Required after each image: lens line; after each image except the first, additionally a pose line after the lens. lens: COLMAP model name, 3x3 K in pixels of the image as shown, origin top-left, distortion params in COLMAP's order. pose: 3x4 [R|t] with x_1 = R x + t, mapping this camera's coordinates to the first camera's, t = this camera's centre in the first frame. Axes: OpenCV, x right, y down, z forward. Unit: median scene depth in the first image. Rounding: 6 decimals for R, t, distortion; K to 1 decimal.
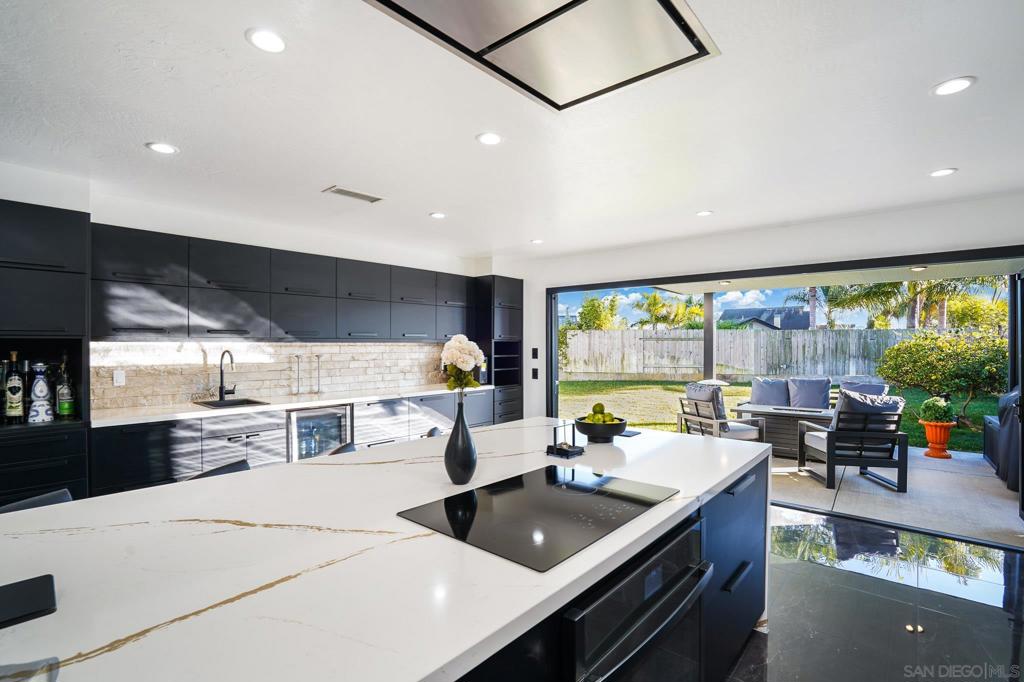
lens RADIAL K [[479.3, 0, 512.0], [0, 479.3, 341.0], [0, 0, 1]] dist [-0.052943, 0.024614]
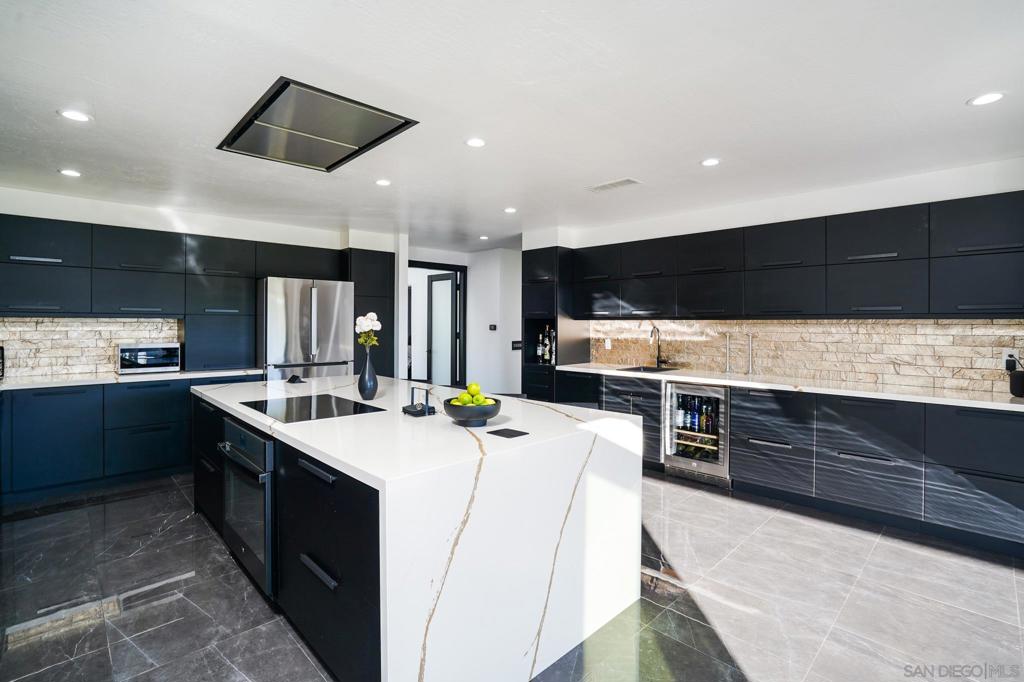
lens RADIAL K [[478.0, 0, 508.0], [0, 478.0, 327.6], [0, 0, 1]] dist [-0.052531, 0.019730]
pose [[-0.087594, 0.003093, -0.996151, 0.367774], [0.003827, 0.999989, 0.002768, 0.008451], [0.996149, -0.003570, -0.087605, 0.396361]]
